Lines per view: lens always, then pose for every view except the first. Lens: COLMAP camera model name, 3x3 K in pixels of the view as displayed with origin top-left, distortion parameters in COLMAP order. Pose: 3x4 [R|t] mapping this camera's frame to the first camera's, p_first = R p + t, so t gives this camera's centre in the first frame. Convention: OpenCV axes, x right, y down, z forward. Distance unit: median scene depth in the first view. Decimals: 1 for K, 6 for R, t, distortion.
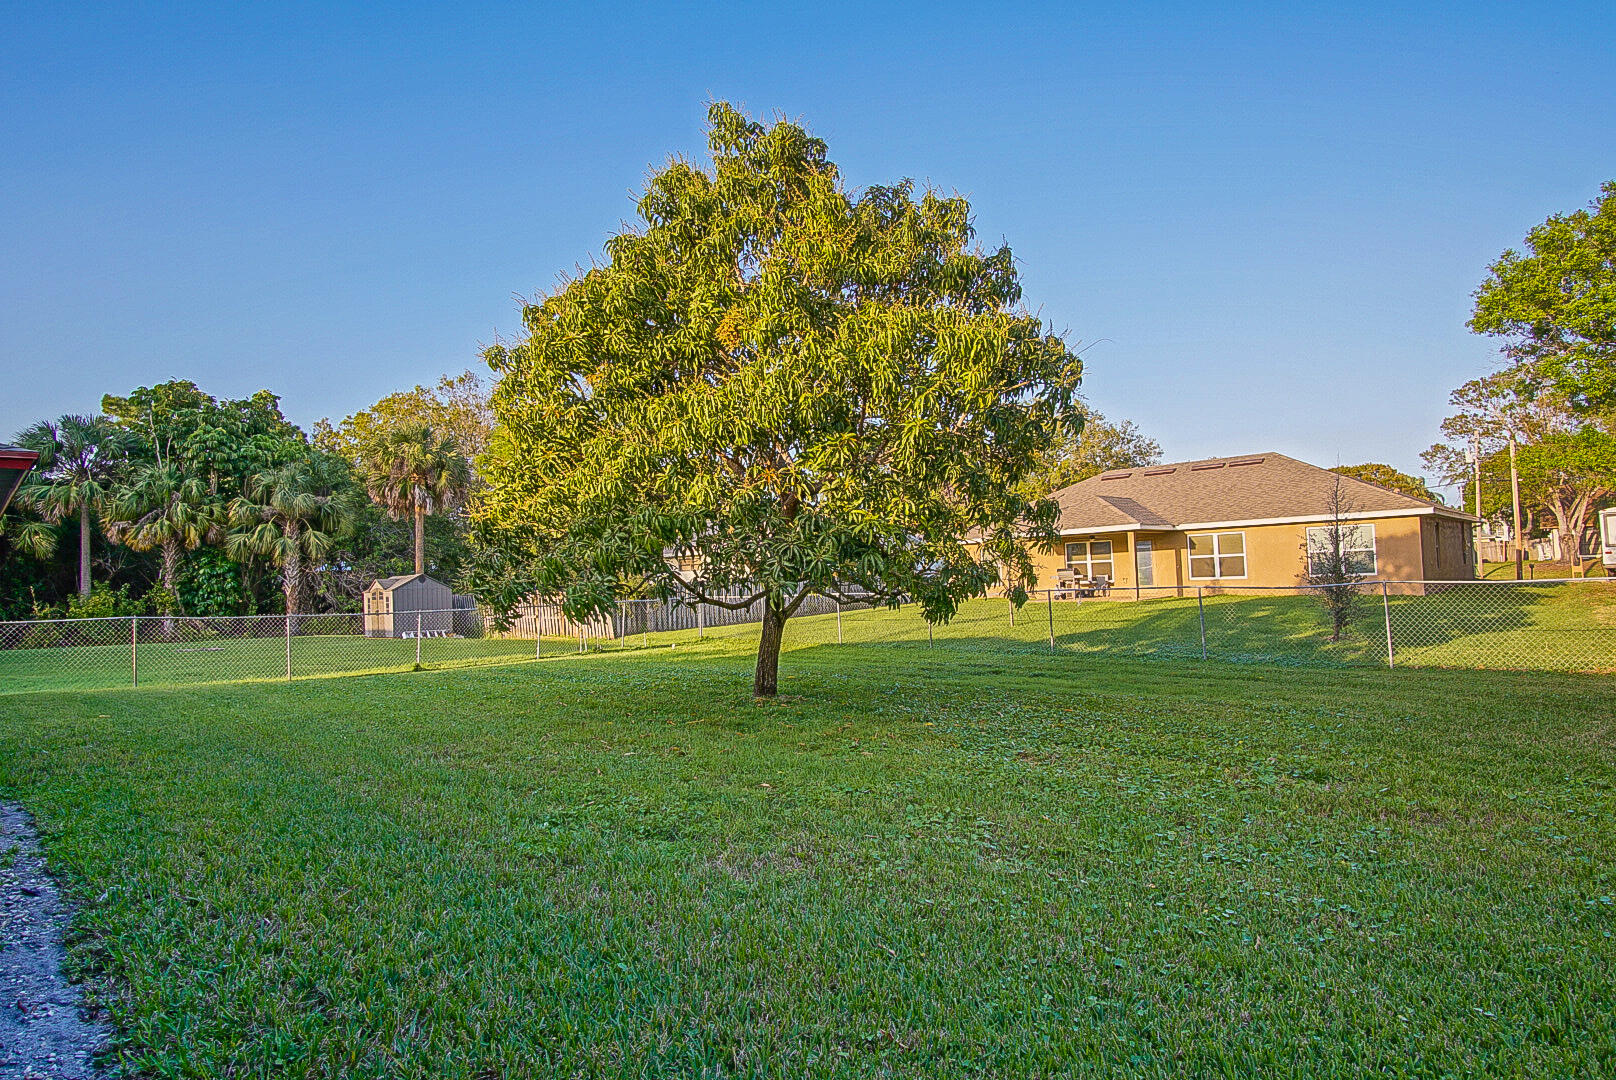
lens RADIAL K [[863.4, 0, 793.9], [0, 863.4, 535.5], [0, 0, 1]] dist [-0.019700, -0.000786]
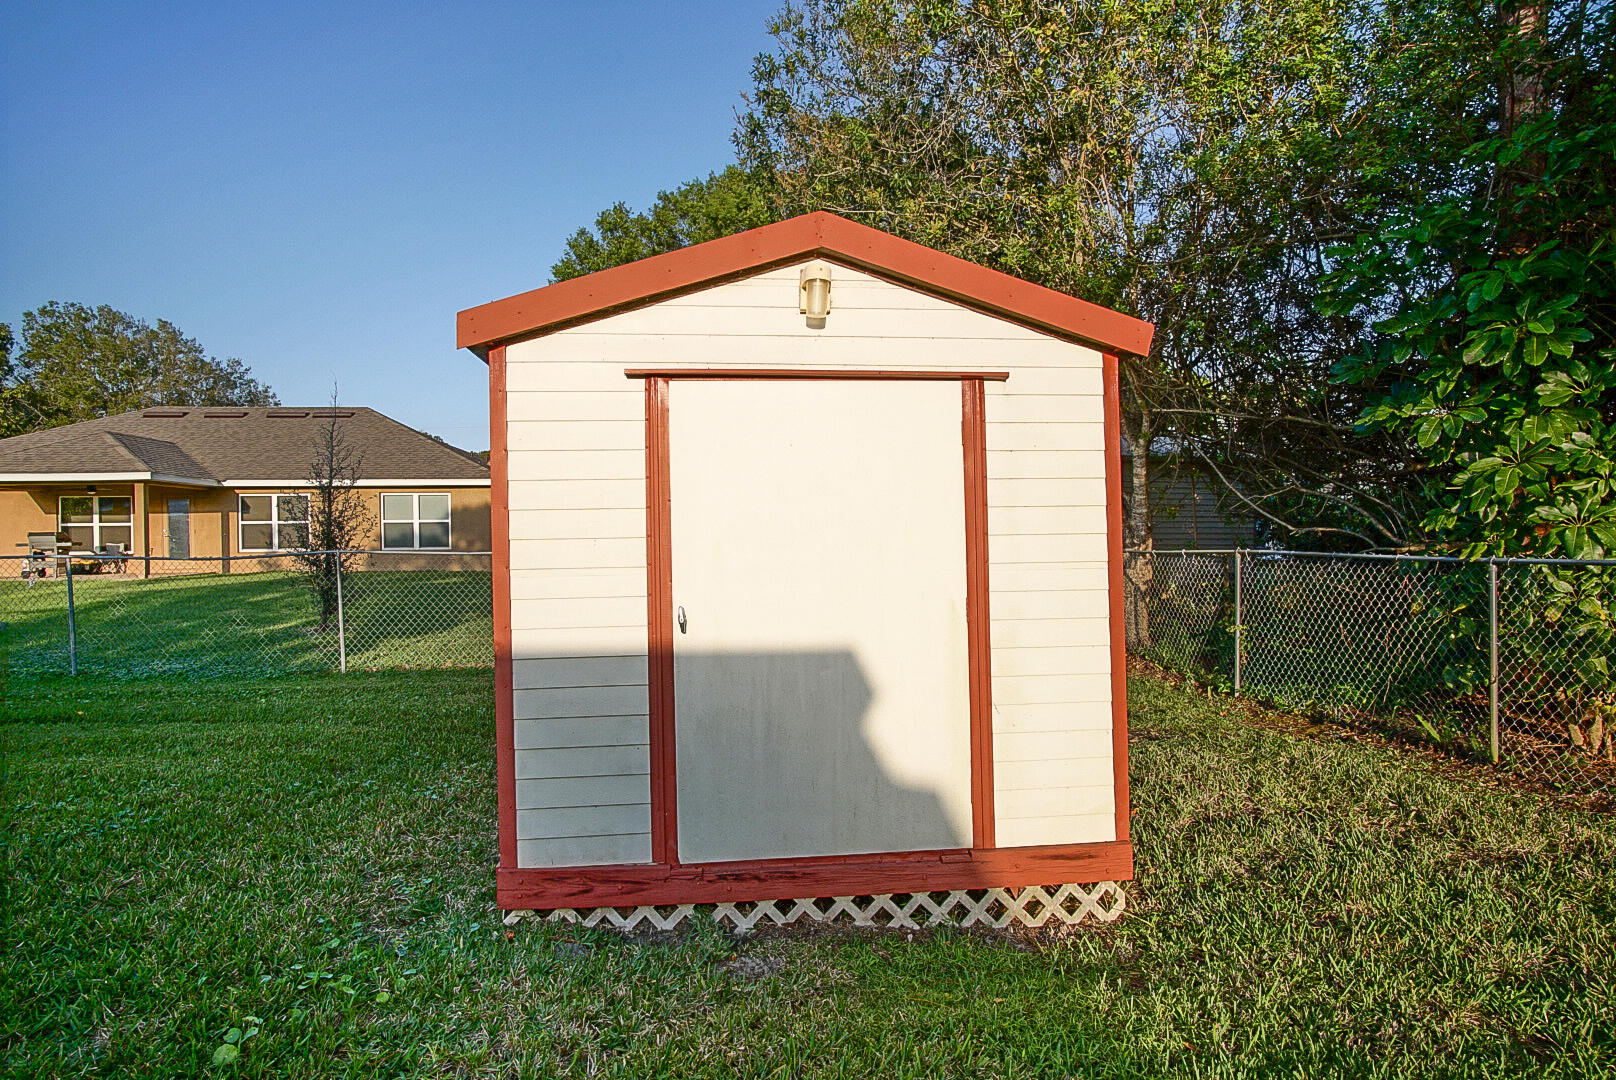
lens RADIAL K [[863.4, 0, 793.9], [0, 863.4, 535.5], [0, 0, 1]] dist [-0.019700, -0.000786]
pose [[0.626201, 0.026075, 0.779226, 0.168593], [-0.048762, 0.998794, 0.005765, 0.007912], [-0.778135, -0.041607, 0.626717, 0.119261]]
